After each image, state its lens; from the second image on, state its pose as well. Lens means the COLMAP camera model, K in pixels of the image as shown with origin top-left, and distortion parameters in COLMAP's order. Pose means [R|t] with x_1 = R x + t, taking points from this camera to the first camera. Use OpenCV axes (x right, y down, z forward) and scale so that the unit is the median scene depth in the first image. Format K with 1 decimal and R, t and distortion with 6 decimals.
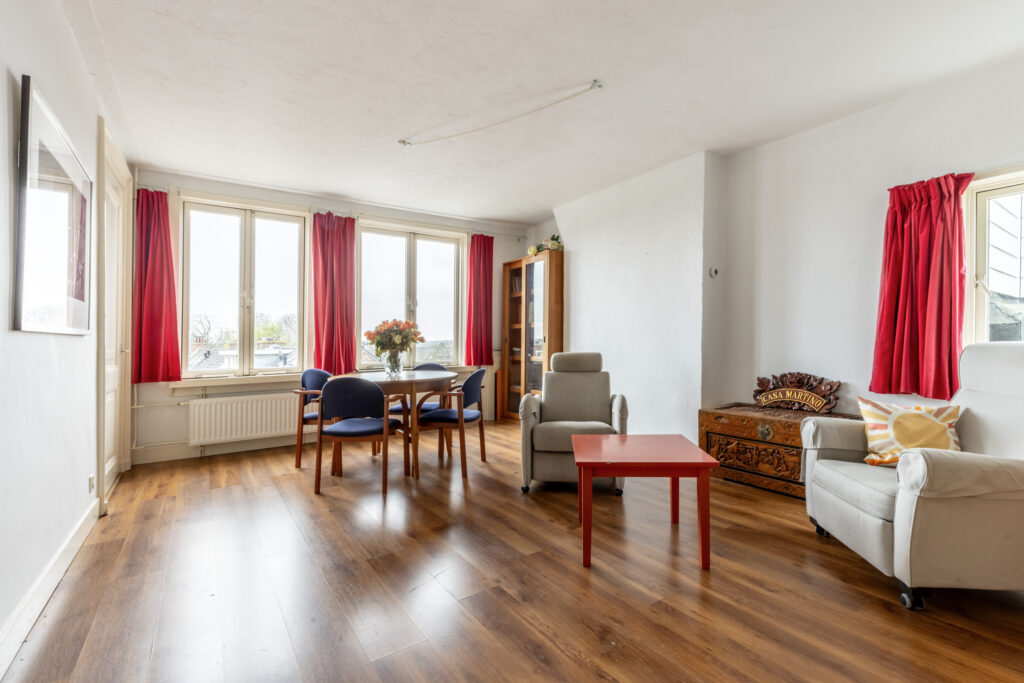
lens RADIAL K [[455.6, 0, 509.3], [0, 455.6, 331.3], [0, 0, 1]] dist [-0.003081, -0.000230]
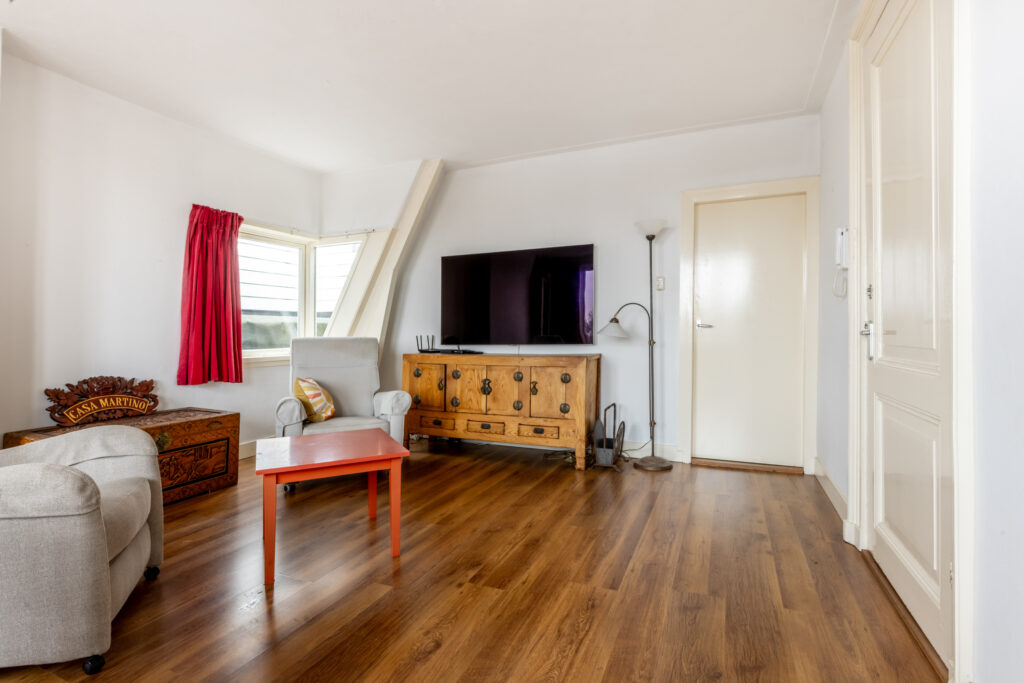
lens RADIAL K [[510.6, 0, 509.5], [0, 510.6, 341.0], [0, 0, 1]] dist [0.000822, -0.000002]
pose [[-0.534384, -0.005053, 0.845227, -0.762757], [-0.004641, 0.999985, 0.003043, 0.024242], [-0.845229, -0.002297, -0.534399, 1.148561]]
